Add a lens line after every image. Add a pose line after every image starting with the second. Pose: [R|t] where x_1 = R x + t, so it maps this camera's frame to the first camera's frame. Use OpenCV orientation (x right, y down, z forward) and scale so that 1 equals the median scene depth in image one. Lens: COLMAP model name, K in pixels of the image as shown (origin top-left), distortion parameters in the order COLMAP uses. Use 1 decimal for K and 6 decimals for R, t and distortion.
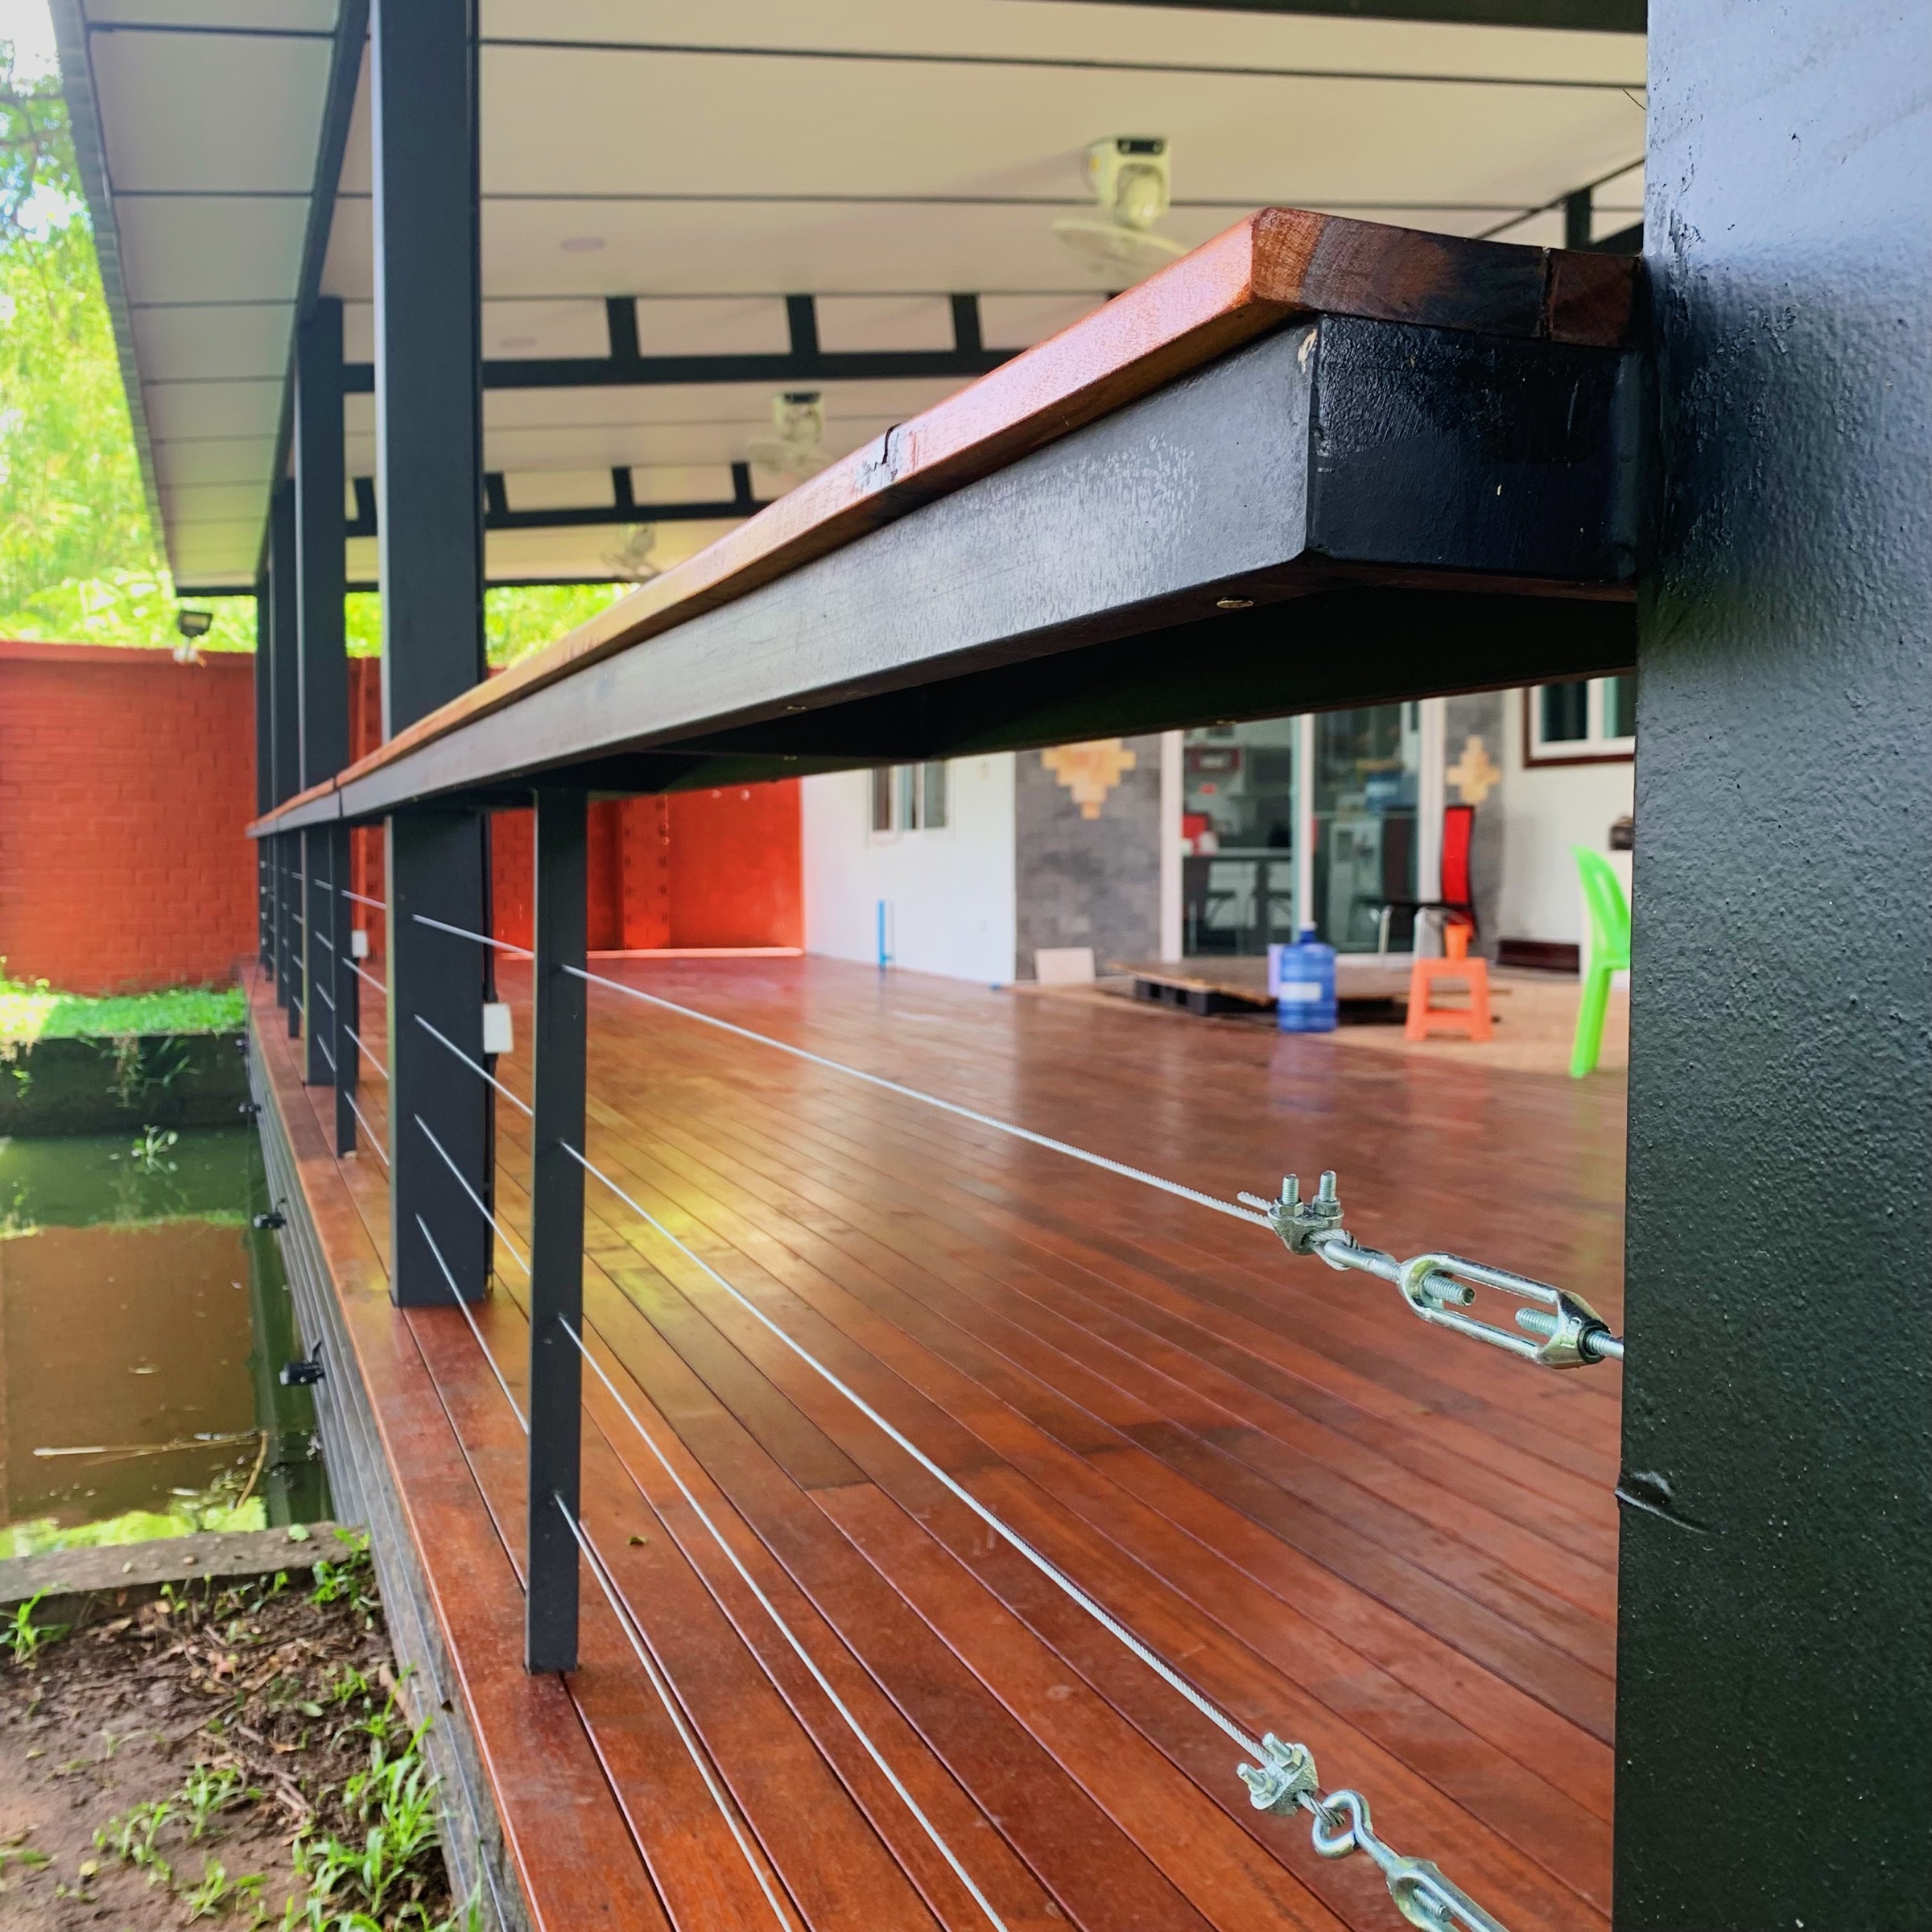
lens RADIAL K [[1897.2, 0, 960.1], [0, 1897.2, 941.8], [0, 0, 1]] dist [0.161205, -0.456171]
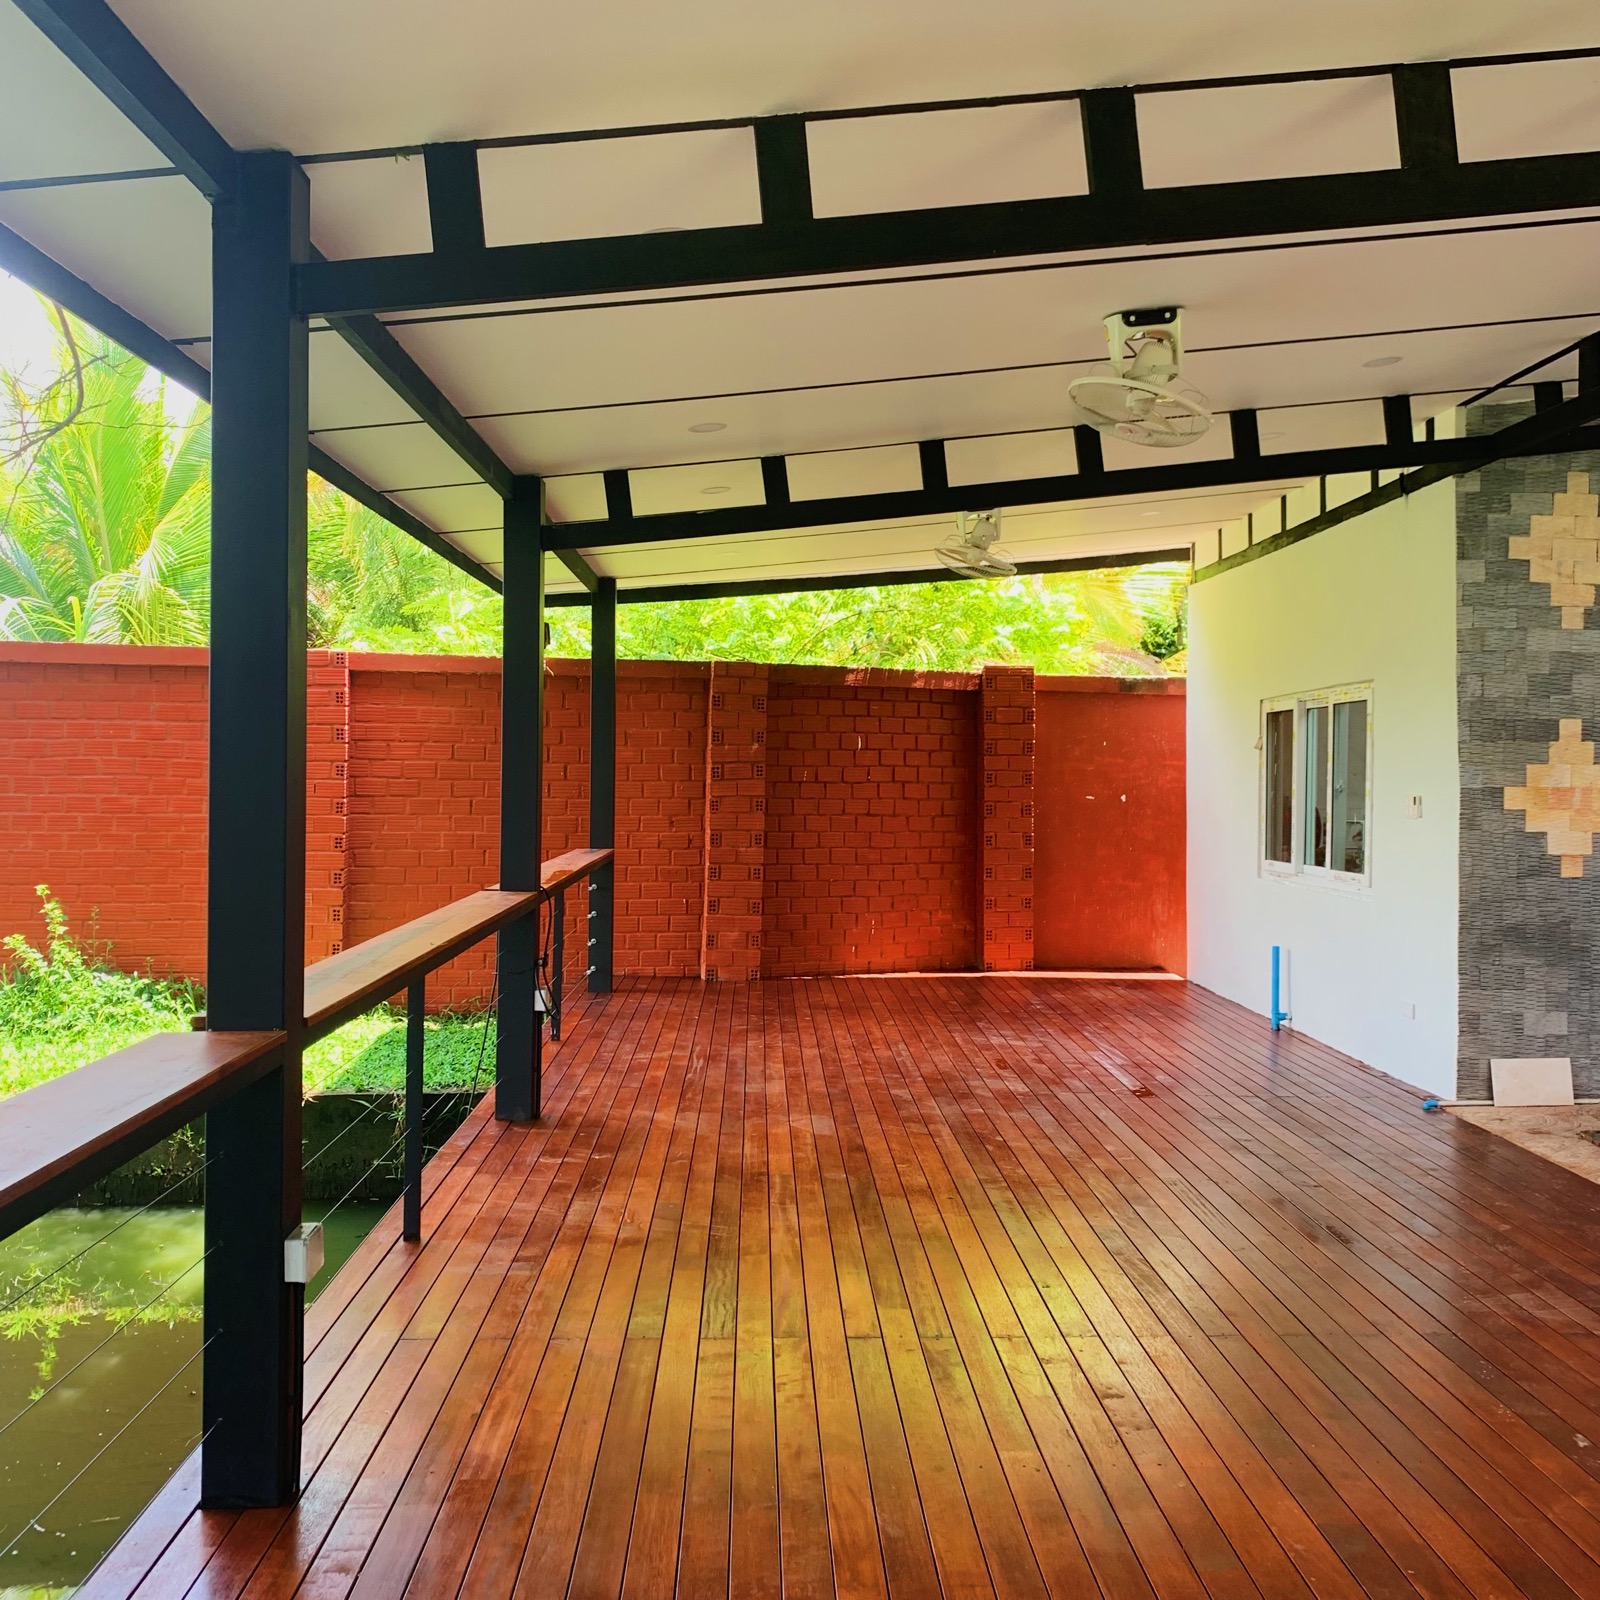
lens RADIAL K [[1580.0, 0, 829.9], [0, 1580.0, 795.0], [0, 0, 1]] dist [0.133773, -0.364024]
pose [[0.947476, 0.015071, -0.319471, -0.005442], [-0.025746, 0.999242, -0.029216, -0.071233], [0.318788, 0.035906, 0.947146, 0.325964]]
